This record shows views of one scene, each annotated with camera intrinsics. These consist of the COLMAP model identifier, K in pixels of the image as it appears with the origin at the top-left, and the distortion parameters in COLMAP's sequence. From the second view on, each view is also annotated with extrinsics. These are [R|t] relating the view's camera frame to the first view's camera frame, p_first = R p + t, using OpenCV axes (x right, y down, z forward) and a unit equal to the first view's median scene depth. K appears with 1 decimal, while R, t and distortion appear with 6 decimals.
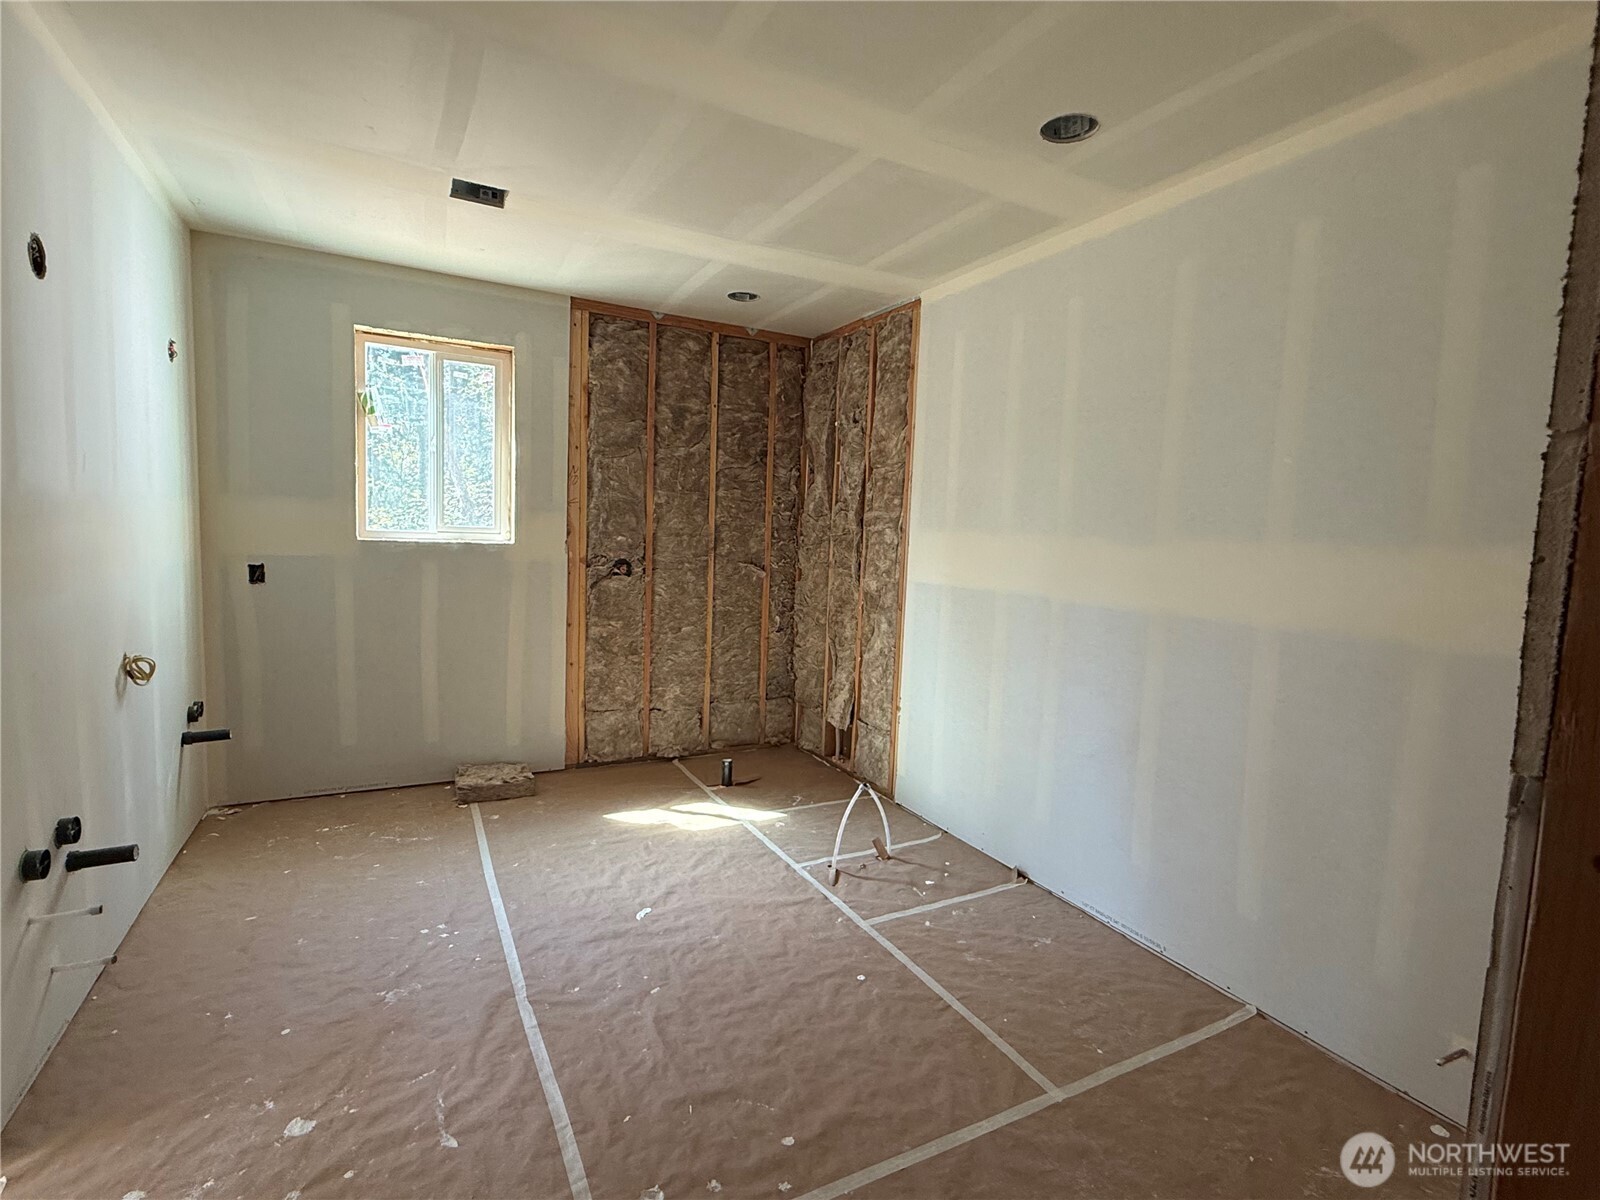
lens RADIAL K [[769.6, 0, 799.3], [0, 769.6, 597.0], [0, 0, 1]] dist [-0.000730, -0.000666]
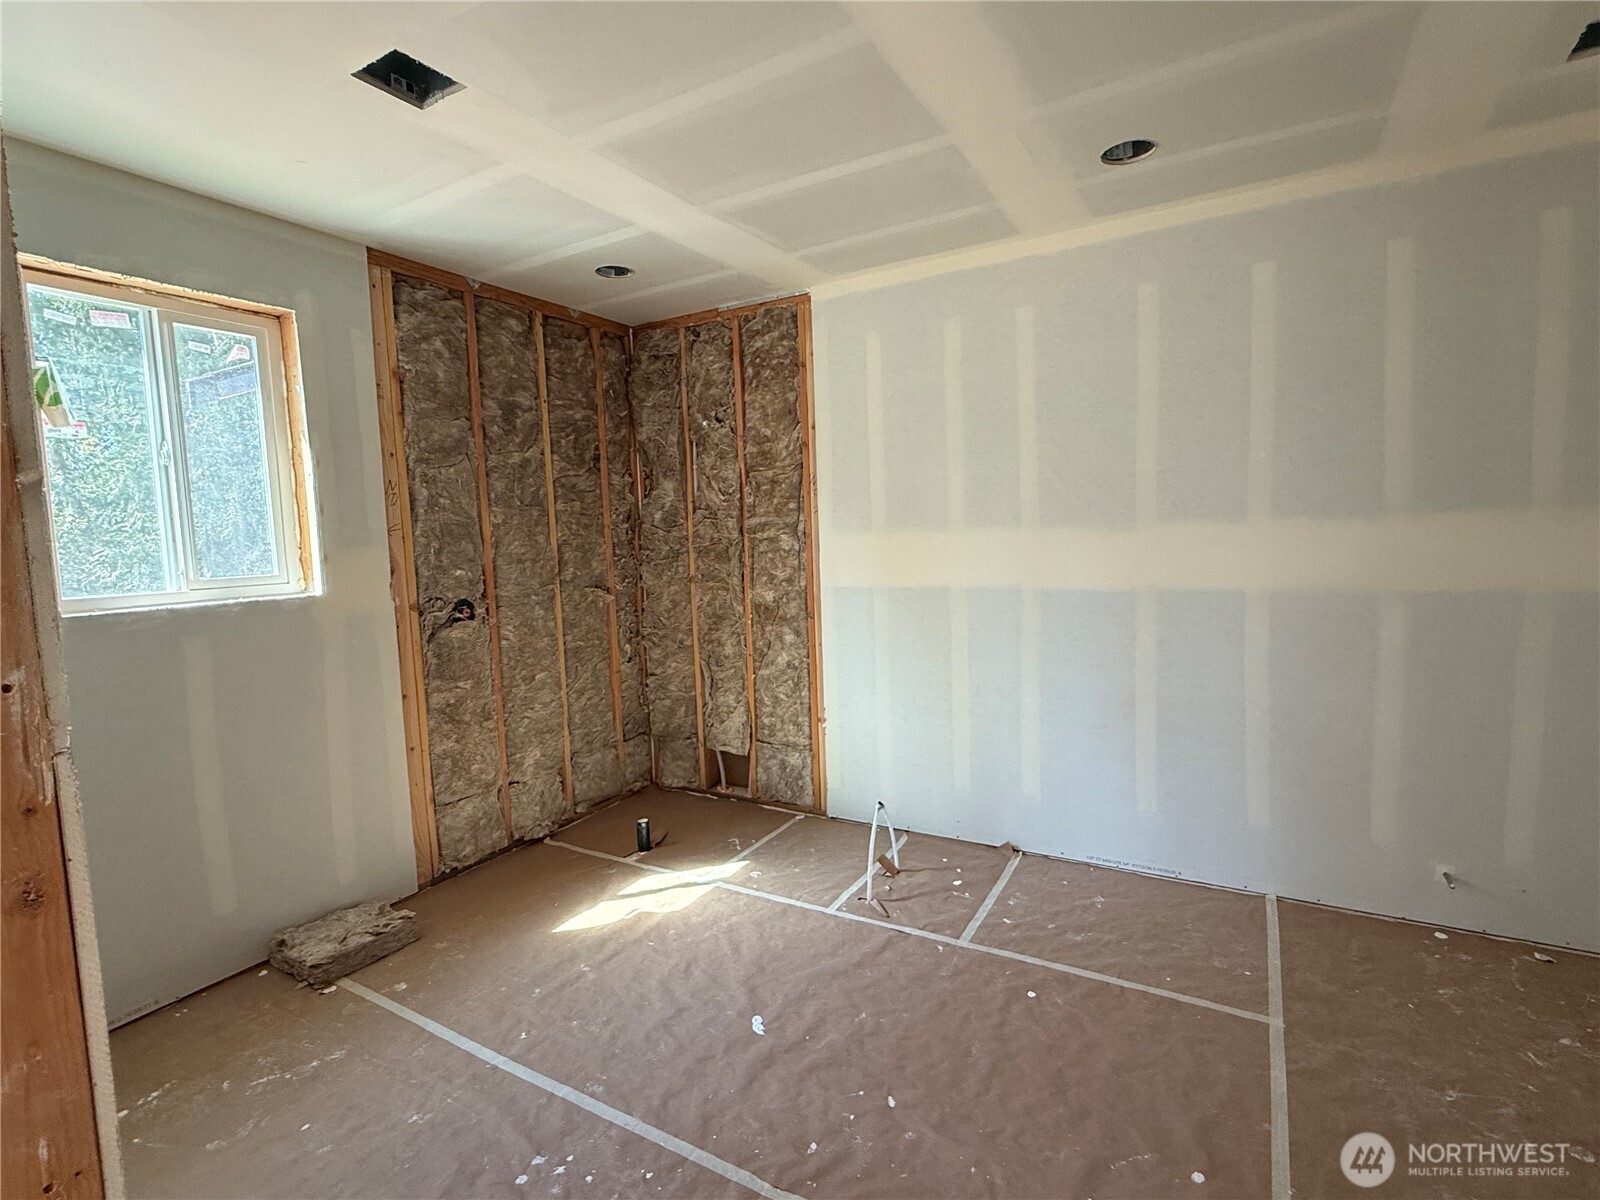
lens RADIAL K [[769.6, 0, 803.6], [0, 769.6, 596.6], [0, 0, 1]] dist [-0.000730, -0.000666]
pose [[0.846341, -0.114539, 0.520181, -0.365057], [0.114384, 0.992904, 0.032524, -0.040925], [-0.520215, 0.031974, 0.853437, 0.182097]]
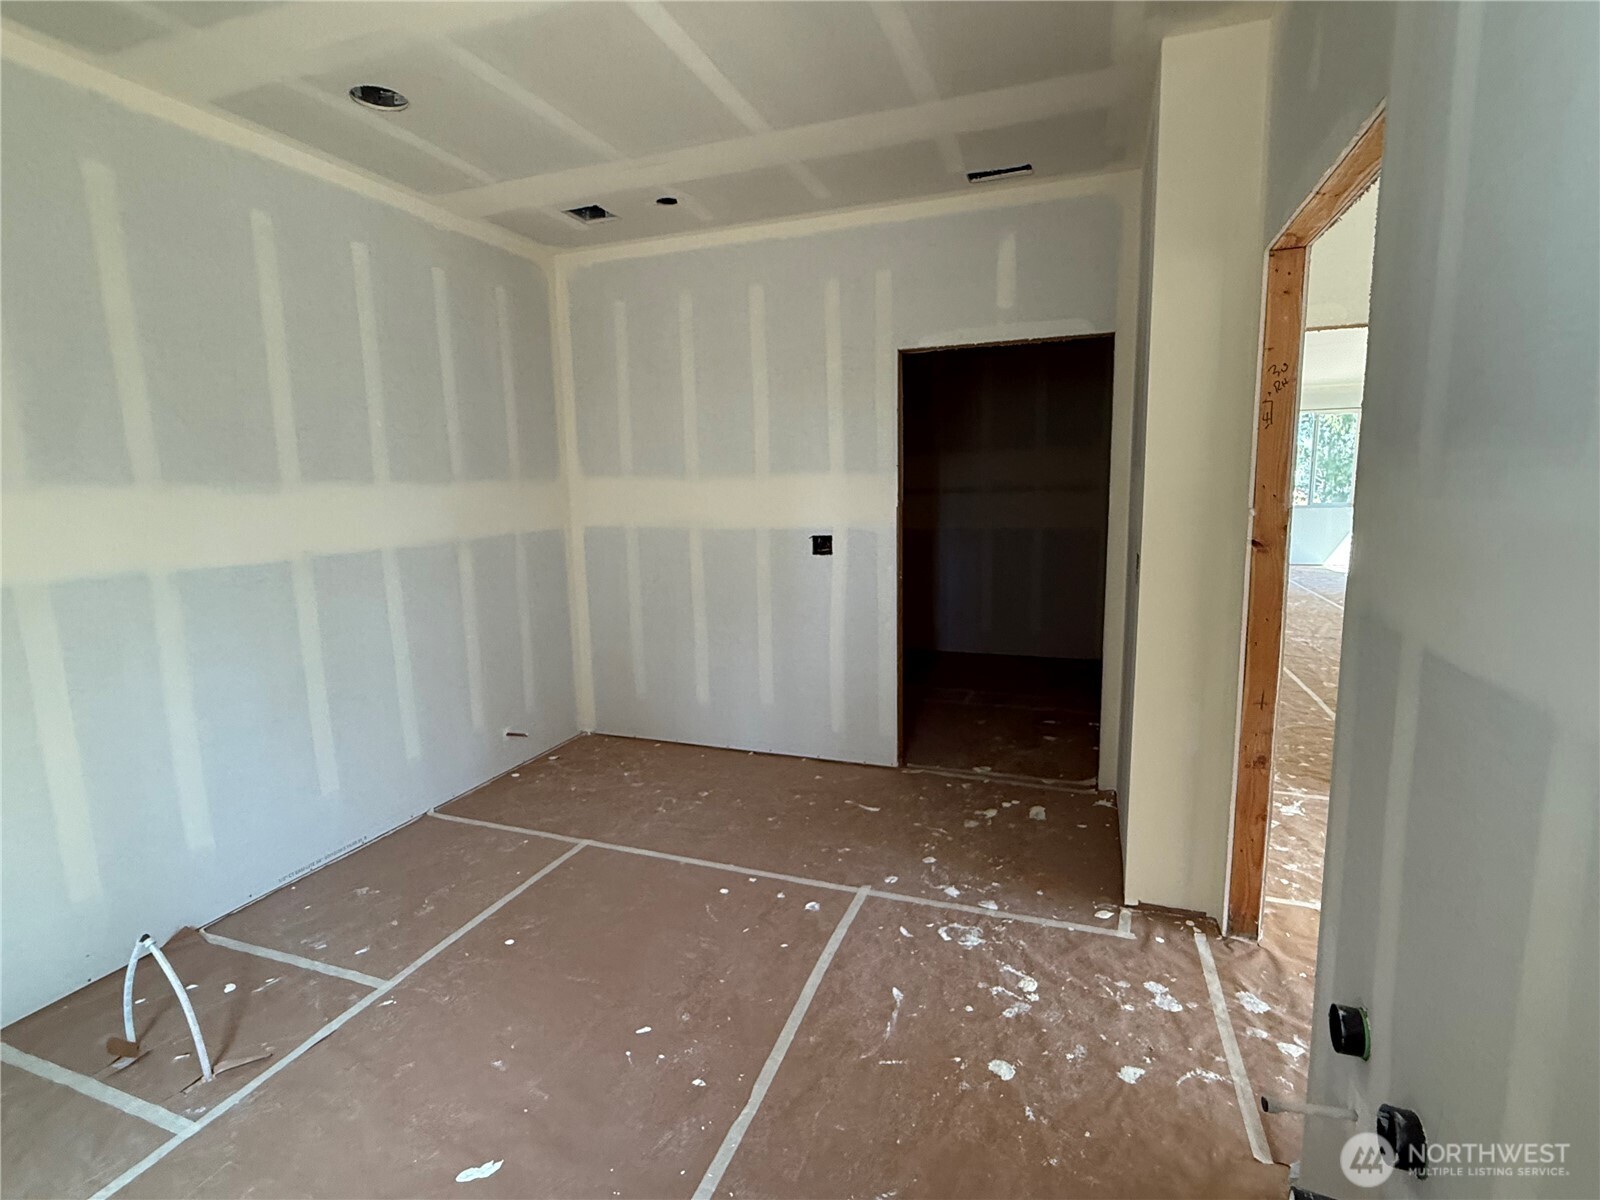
lens RADIAL K [[769.6, 0, 801.4], [0, 769.6, 596.1], [0, 0, 1]] dist [-0.000730, -0.000666]
pose [[-0.664432, -0.138878, 0.734332, -0.495401], [0.057835, 0.970081, 0.235793, -0.087271], [-0.745108, 0.199139, -0.636521, 0.752387]]
